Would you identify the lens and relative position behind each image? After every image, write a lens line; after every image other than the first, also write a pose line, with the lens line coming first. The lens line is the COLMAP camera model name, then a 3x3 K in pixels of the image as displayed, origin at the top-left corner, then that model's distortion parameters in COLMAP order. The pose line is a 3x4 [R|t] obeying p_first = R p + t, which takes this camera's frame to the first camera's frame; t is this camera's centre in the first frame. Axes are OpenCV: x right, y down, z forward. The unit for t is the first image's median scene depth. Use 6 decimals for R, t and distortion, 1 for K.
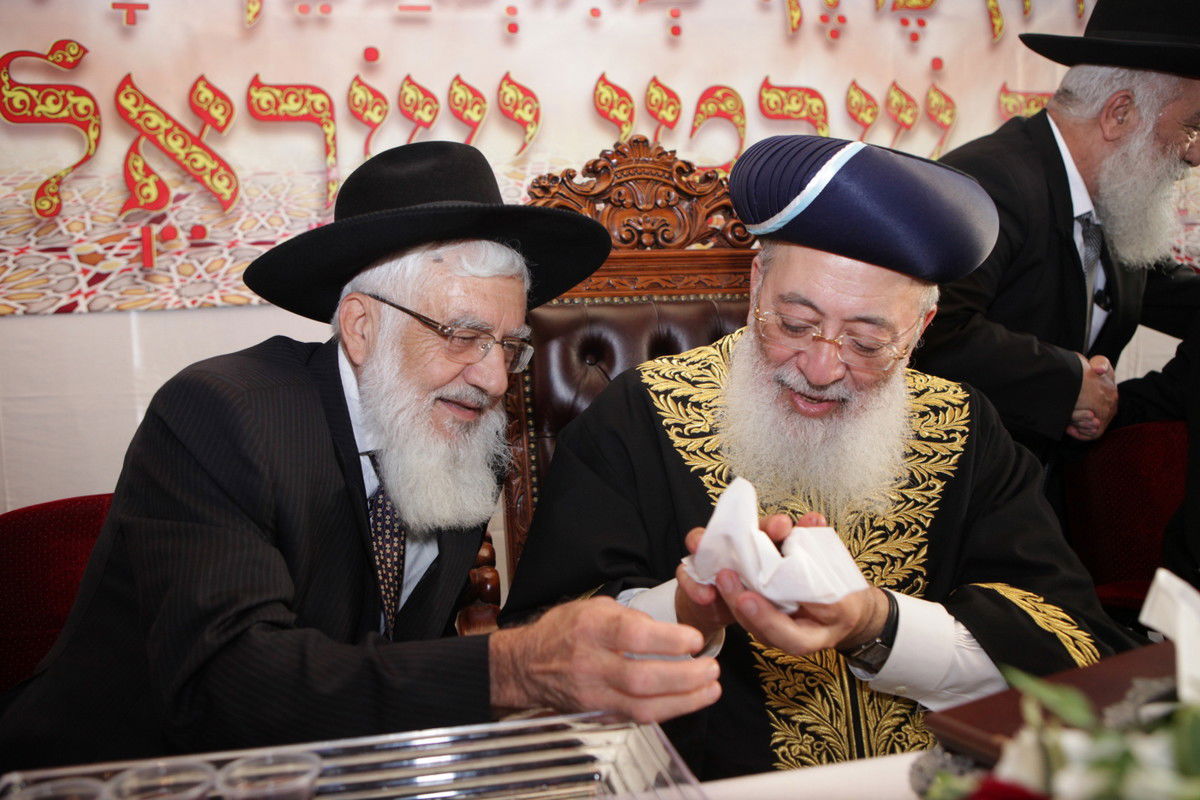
lens RADIAL K [[939.4, 0, 562.0], [0, 939.4, 387.4], [0, 0, 1]] dist [-0.098443, 0.112124]
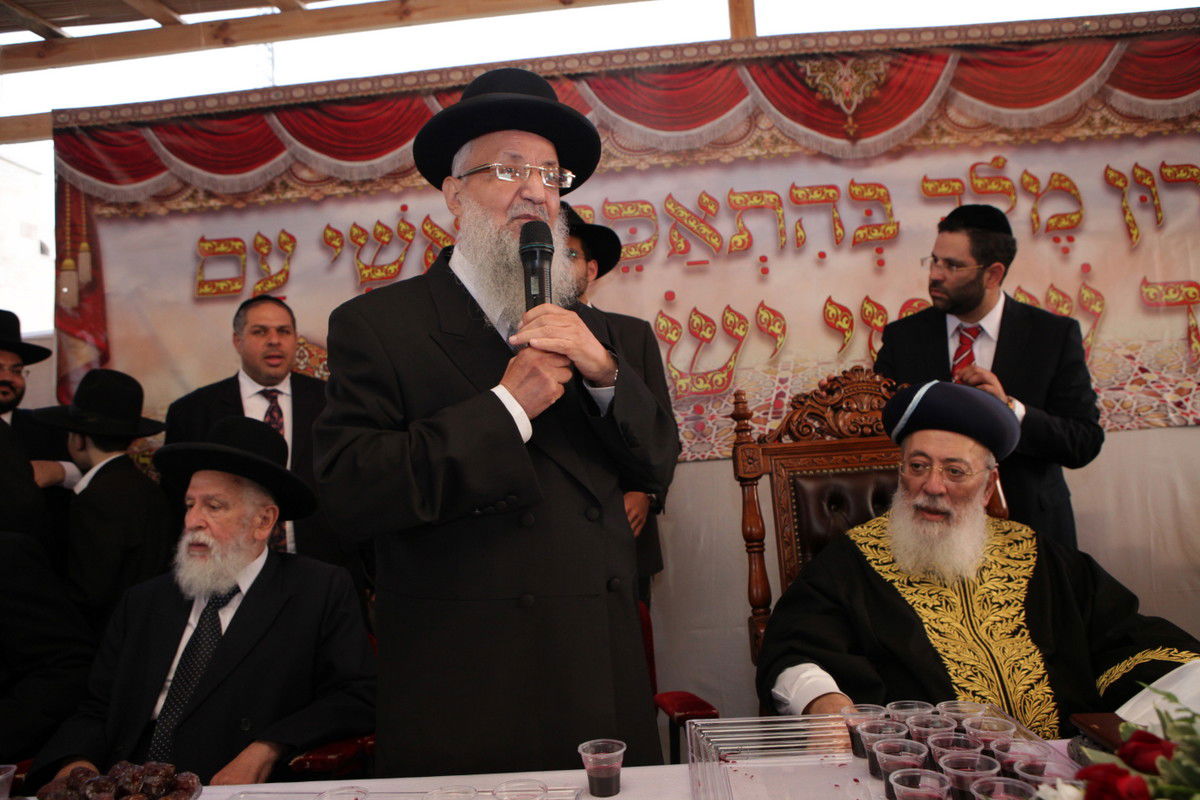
lens RADIAL K [[811.8, 0, 596.2], [0, 811.8, 405.3], [0, 0, 1]] dist [-0.103791, 0.069161]
pose [[0.971260, -0.038153, -0.234943, -0.020341], [0.007044, 0.991244, -0.131853, -0.013148], [0.237916, 0.126409, 0.963025, -0.256718]]
